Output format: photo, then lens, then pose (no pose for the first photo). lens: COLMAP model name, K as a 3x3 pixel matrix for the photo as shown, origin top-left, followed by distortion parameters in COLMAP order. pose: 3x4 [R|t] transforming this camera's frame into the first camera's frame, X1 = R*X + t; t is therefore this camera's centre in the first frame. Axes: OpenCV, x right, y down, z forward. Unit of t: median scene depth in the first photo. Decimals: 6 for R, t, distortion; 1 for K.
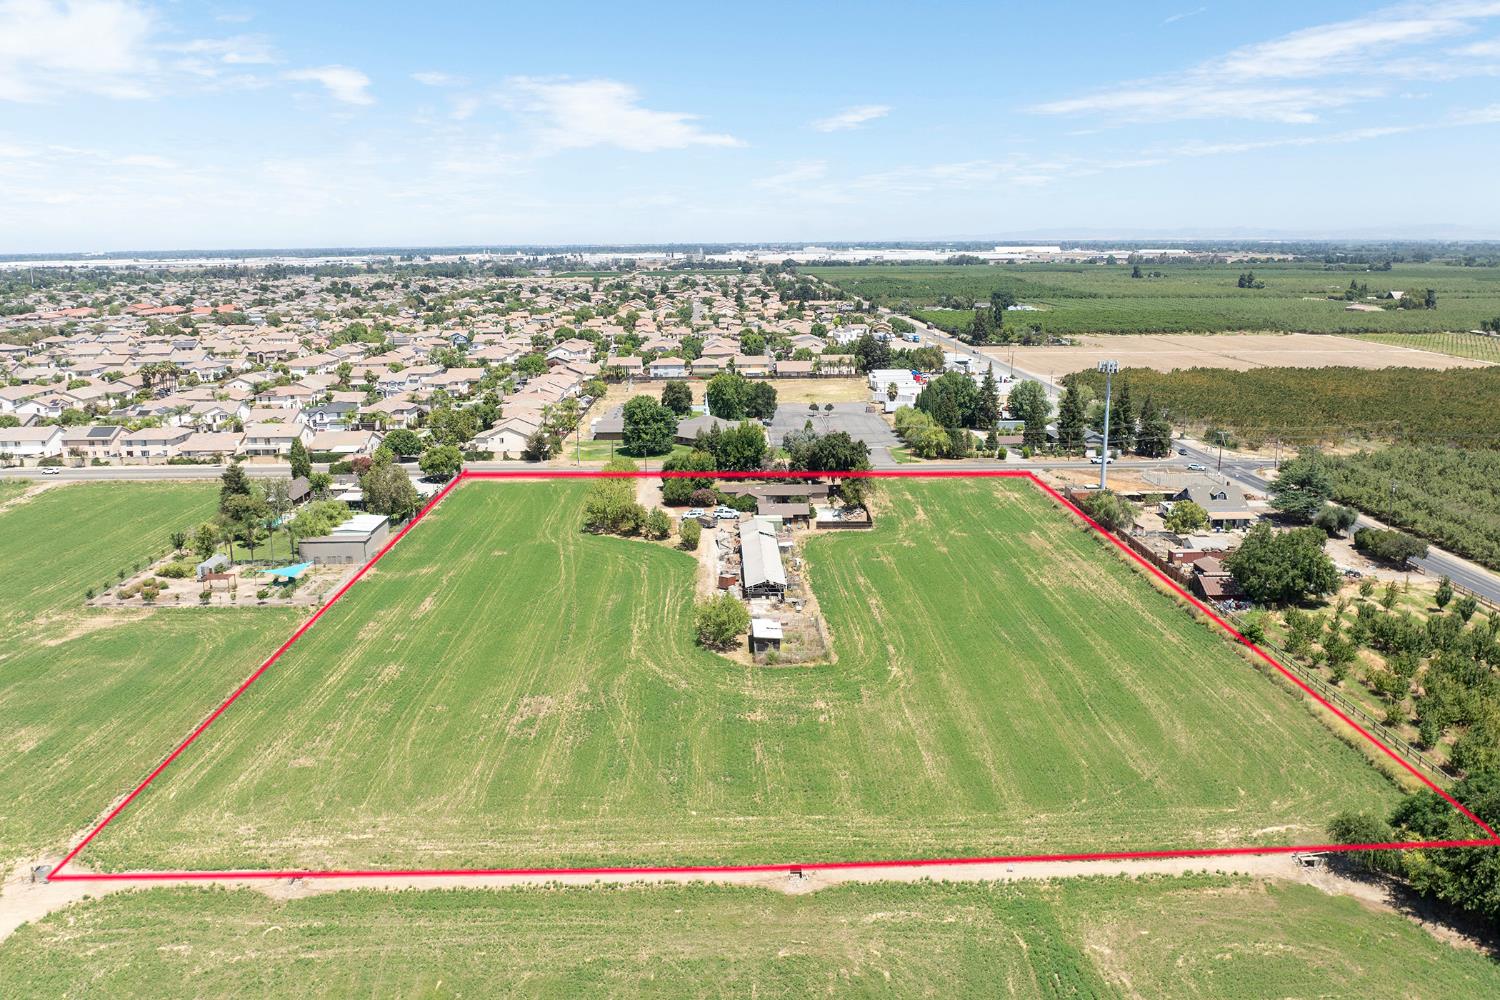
lens RADIAL K [[1158.8, 0, 759.4], [0, 1158.8, 499.3], [0, 0, 1]] dist [-0.030763, -0.012992]
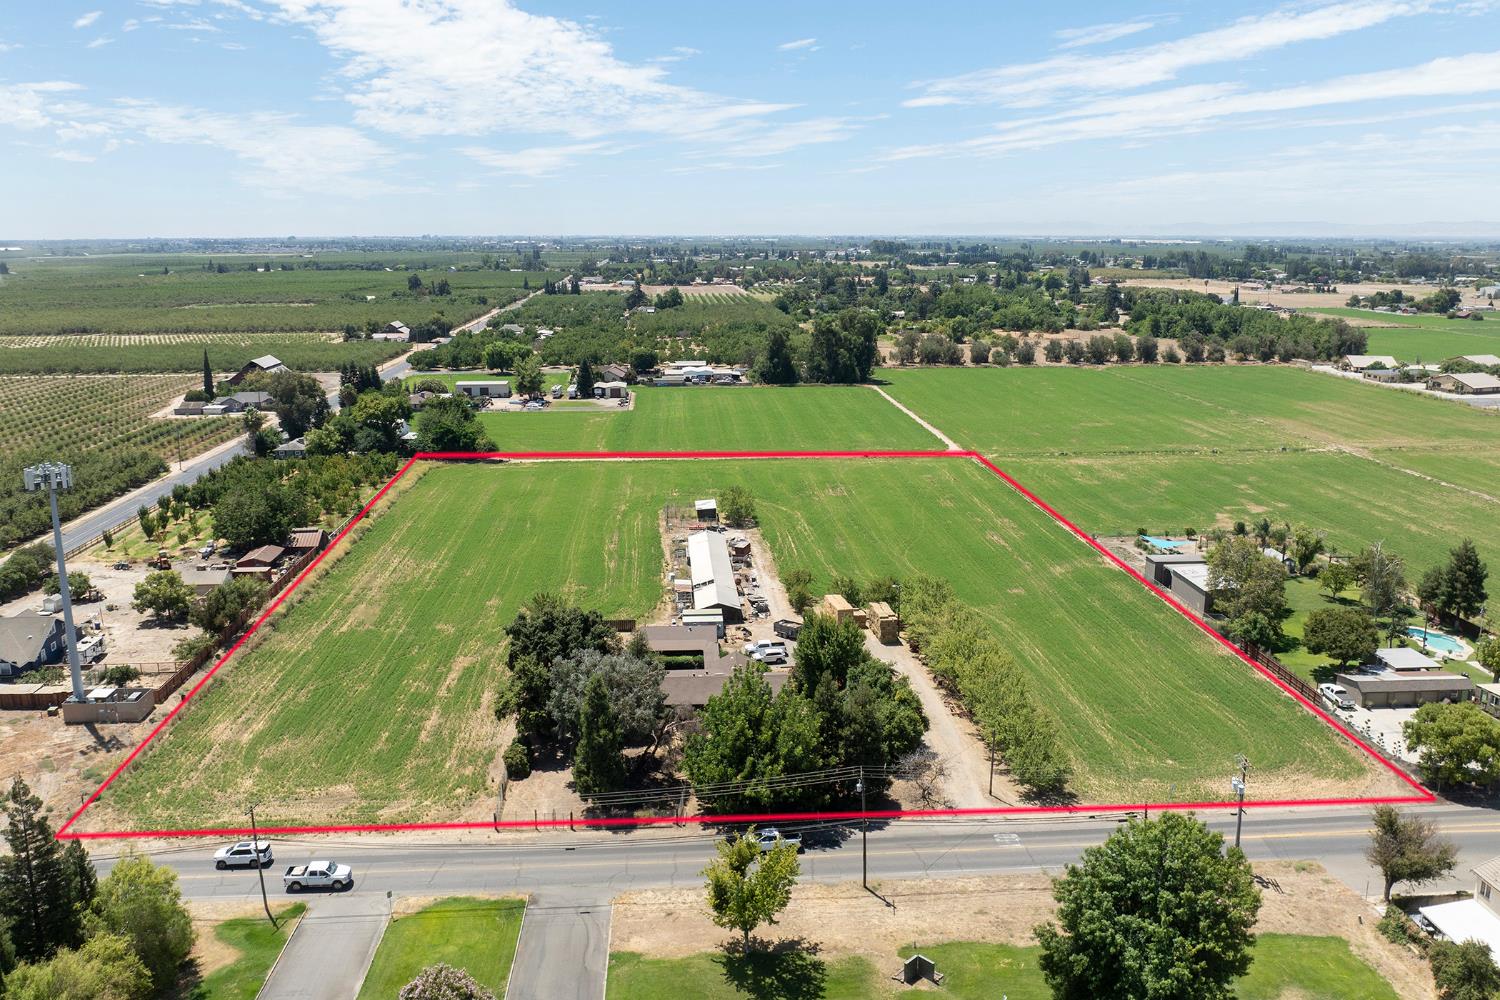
lens RADIAL K [[1158.8, 0, 759.4], [0, 1158.8, 499.3], [0, 0, 1]] dist [-0.030763, -0.012992]
pose [[-0.998817, 0.018829, -0.044830, 0.003393], [-0.002404, 0.901730, 0.432292, -0.400750], [0.048564, 0.431889, -0.900618, 1.801603]]
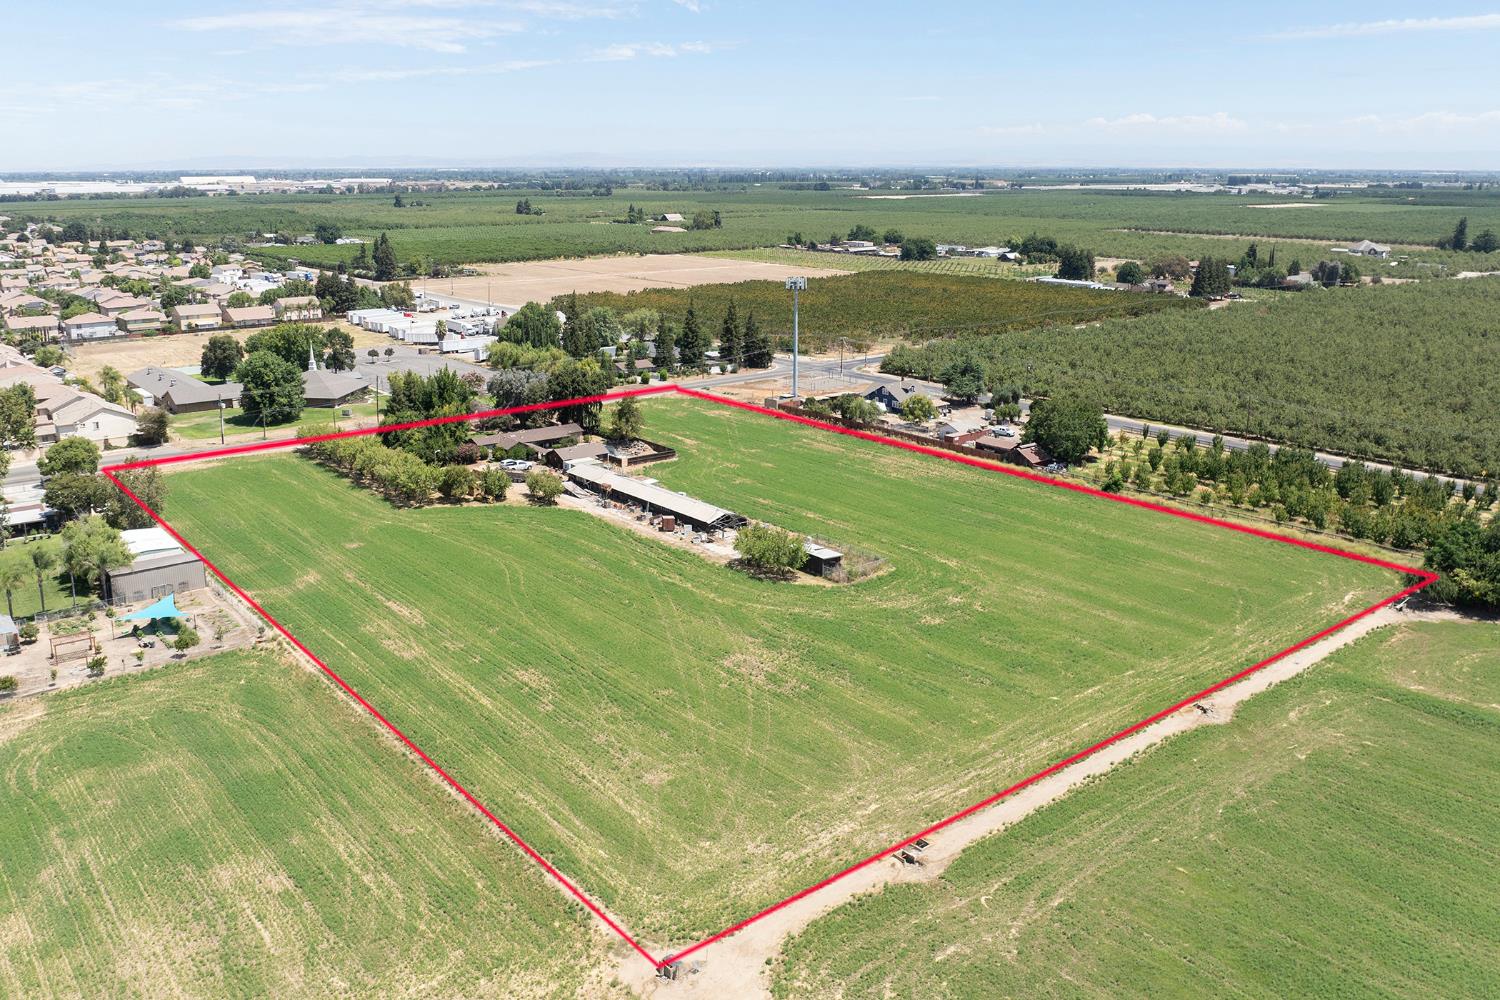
lens RADIAL K [[1191.8, 0, 747.1], [0, 1191.8, 464.5], [0, 0, 1]] dist [-0.030467, -0.013342]
pose [[0.792719, -0.140863, 0.593089, -0.517254], [0.126852, 0.989755, 0.065525, -0.031588], [-0.596243, 0.023292, 0.802466, 0.152439]]
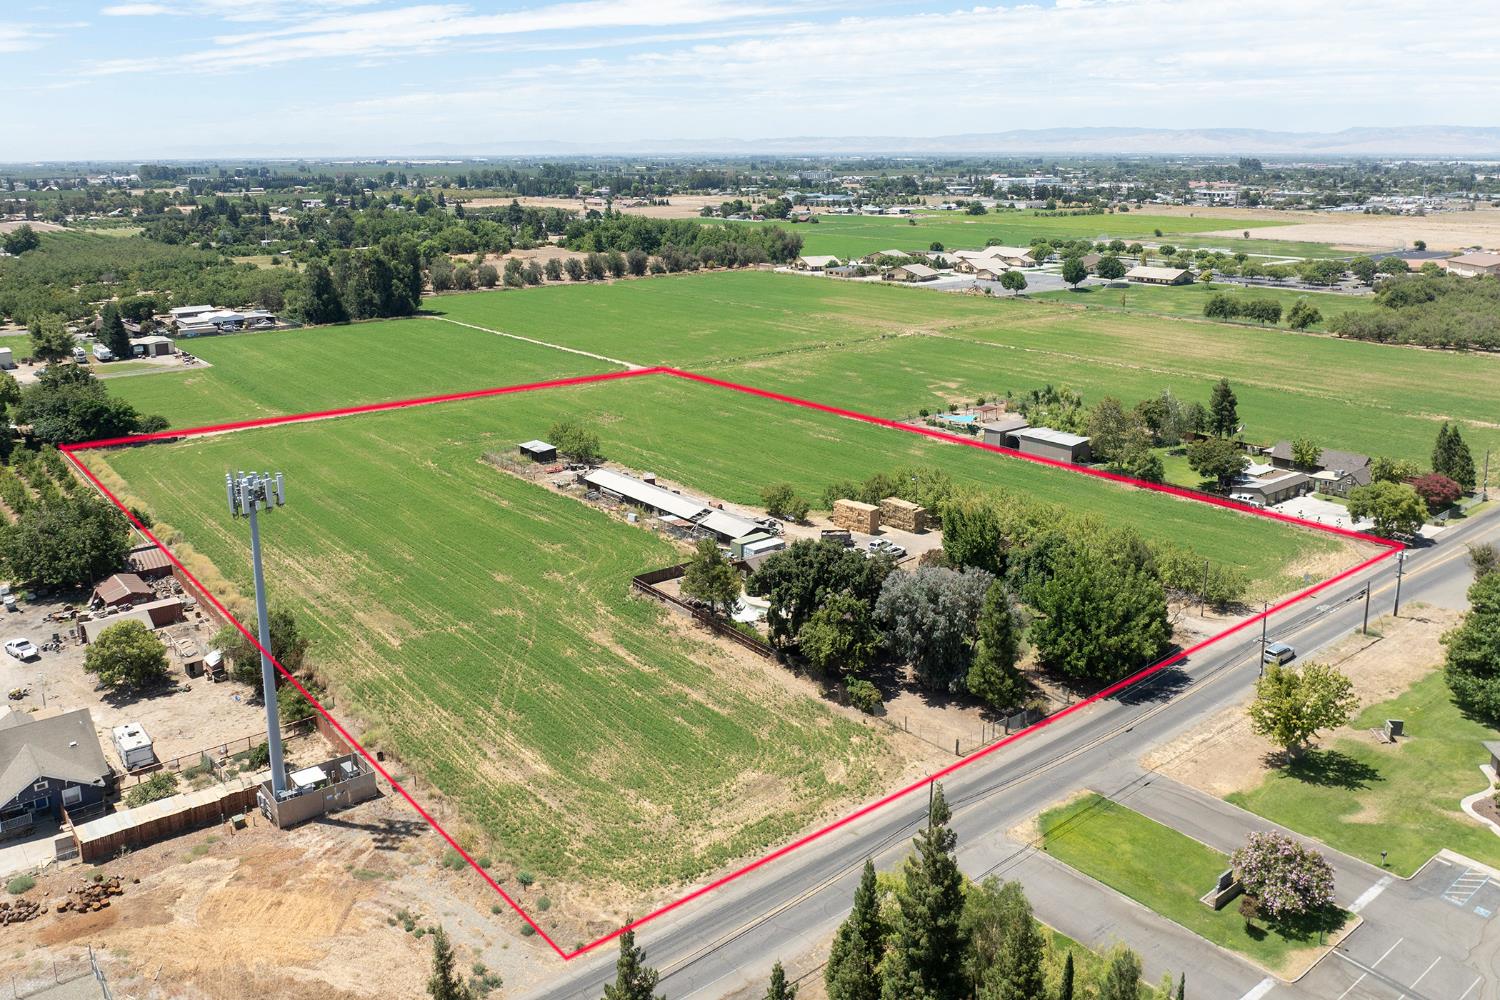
lens RADIAL K [[1160.4, 0, 748.6], [0, 1160.4, 459.5], [0, 0, 1]] dist [-0.031095, -0.007343]
pose [[-0.791430, 0.166750, -0.588075, 0.472370], [-0.124731, 0.897773, 0.422429, -0.367794], [0.598398, 0.407674, -0.689726, 1.635499]]
